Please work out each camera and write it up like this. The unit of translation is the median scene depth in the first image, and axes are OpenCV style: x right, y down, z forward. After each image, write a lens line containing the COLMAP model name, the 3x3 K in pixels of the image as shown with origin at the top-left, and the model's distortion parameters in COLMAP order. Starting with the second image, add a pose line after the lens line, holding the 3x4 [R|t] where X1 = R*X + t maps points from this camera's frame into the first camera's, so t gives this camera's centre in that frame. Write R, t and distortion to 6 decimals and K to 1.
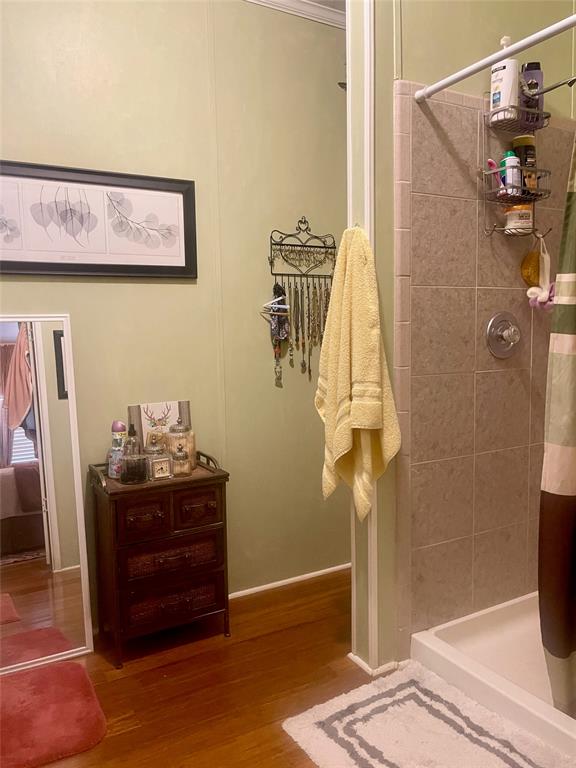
lens RADIAL K [[630.1, 0, 290.0], [0, 630.1, 385.6], [0, 0, 1]] dist [-0.003311, -0.000405]
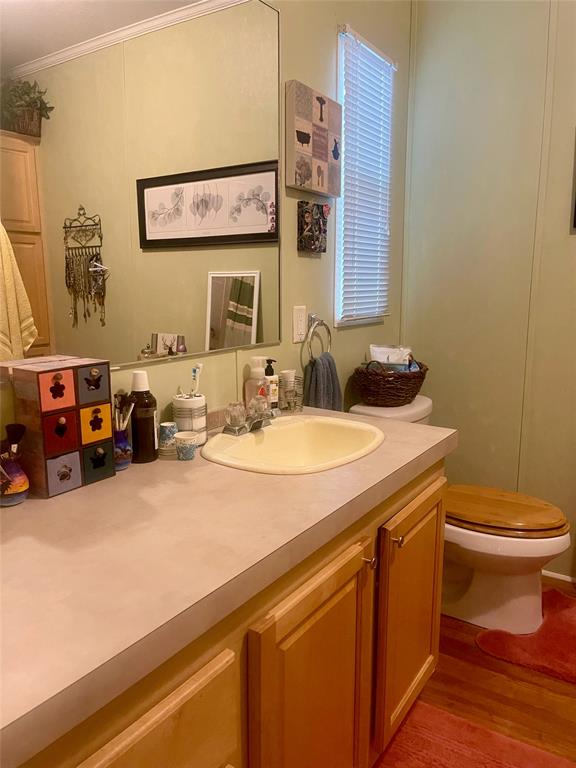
lens RADIAL K [[574.7, 0, 288.8], [0, 574.7, 383.4], [0, 0, 1]] dist [0.006507, -0.026888]
pose [[0.422842, 0.166281, -0.890817, 1.423375], [-0.080374, 0.986029, 0.145902, -0.098431], [0.902632, 0.009905, 0.430299, 0.863086]]
